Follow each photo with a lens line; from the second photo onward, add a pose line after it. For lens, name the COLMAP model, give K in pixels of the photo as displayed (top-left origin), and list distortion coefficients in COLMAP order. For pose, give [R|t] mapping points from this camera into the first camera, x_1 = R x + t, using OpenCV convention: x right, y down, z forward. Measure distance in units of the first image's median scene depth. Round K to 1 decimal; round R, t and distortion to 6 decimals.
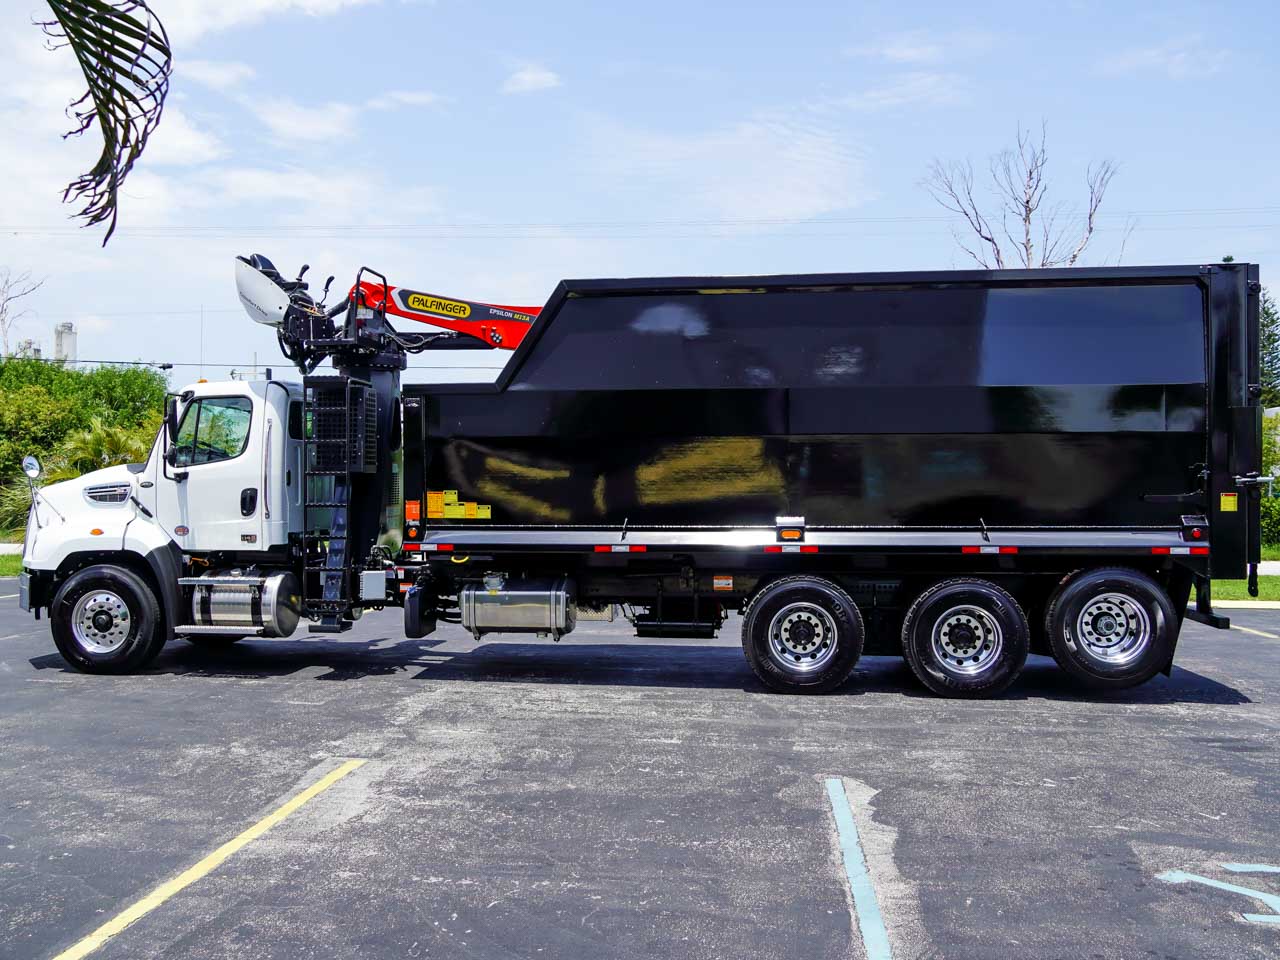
lens RADIAL K [[1197.1, 0, 640.0], [0, 1197.1, 480.0], [0, 0, 1]] dist [-0.008236, -0.000697]
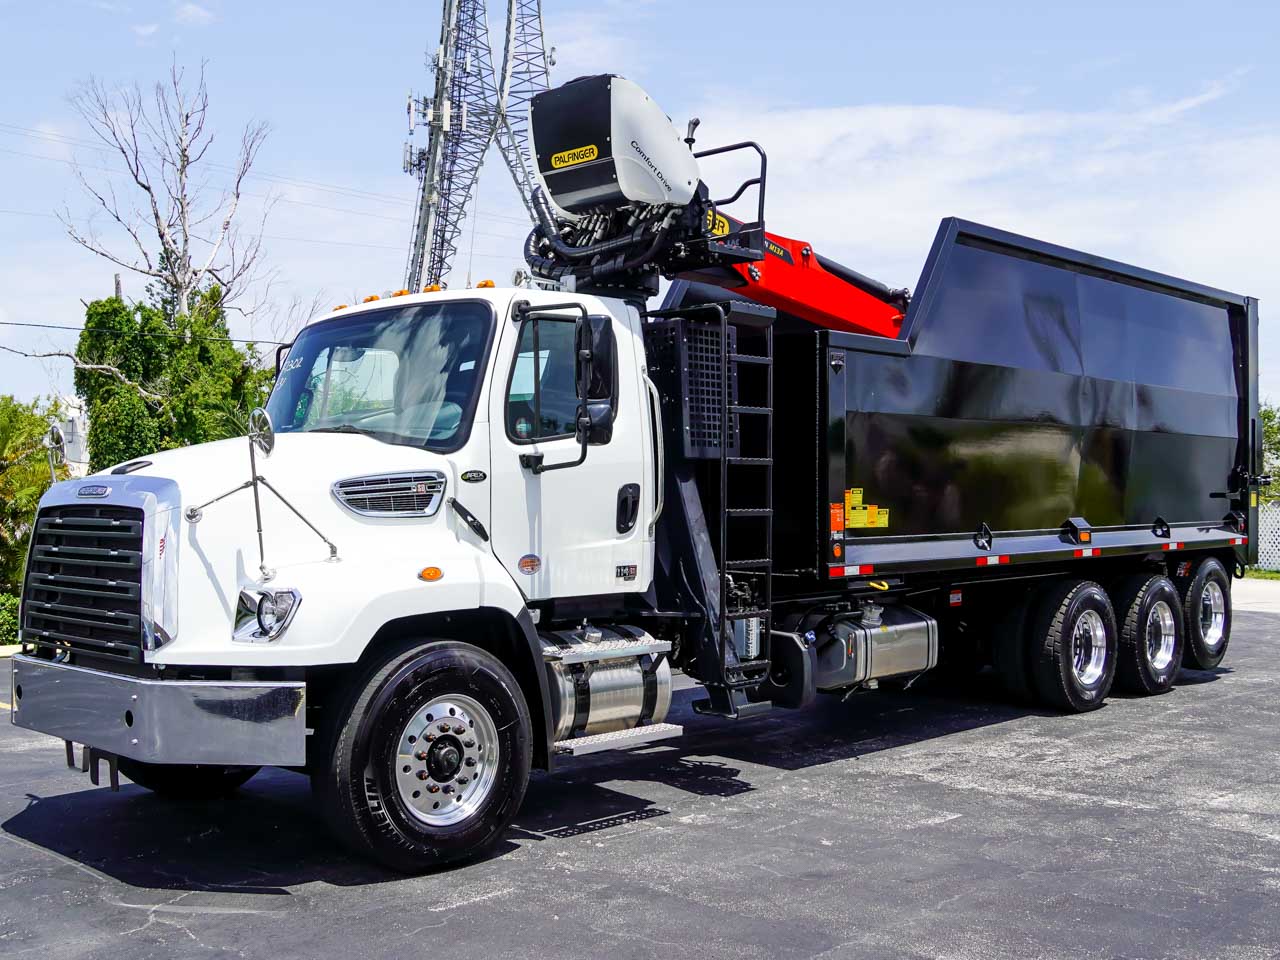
lens RADIAL K [[1346.5, 0, 640.0], [0, 1346.5, 480.0], [0, 0, 1]] dist [-0.004391, -0.001651]
pose [[0.606611, 0.006390, 0.794973, -0.832651], [-0.004418, 0.999979, -0.004667, 0.007923], [-0.794986, -0.000681, 0.606627, 0.606069]]
